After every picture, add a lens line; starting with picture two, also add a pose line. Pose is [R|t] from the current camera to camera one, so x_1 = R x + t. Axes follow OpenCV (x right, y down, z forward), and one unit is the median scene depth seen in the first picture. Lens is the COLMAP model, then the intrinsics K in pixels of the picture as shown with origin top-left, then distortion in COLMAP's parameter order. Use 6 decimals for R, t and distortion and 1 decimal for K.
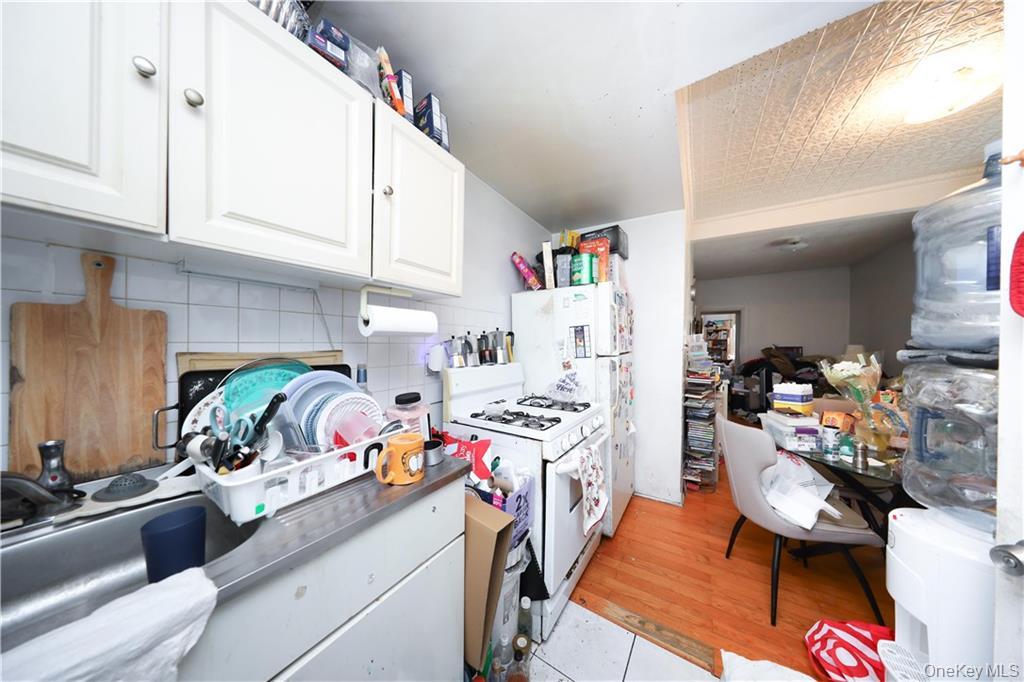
lens RADIAL K [[295.9, 0, 518.1], [0, 295.9, 344.2], [0, 0, 1]] dist [-0.000746, -0.000008]
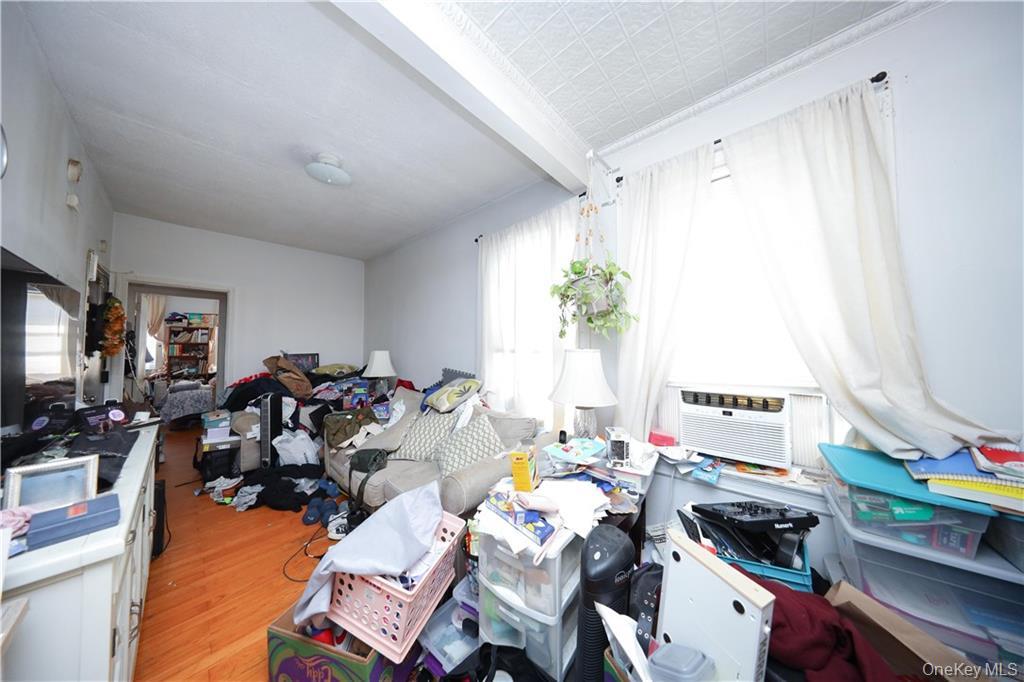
lens RADIAL K [[295.9, 0, 507.7], [0, 295.9, 341.6], [0, 0, 1]] dist [-0.000746, -0.000008]
pose [[0.178864, 0.017657, 0.983715, 0.332101], [0.007185, 0.999789, -0.019252, -0.002083], [-0.983848, 0.010512, 0.178699, 0.418103]]
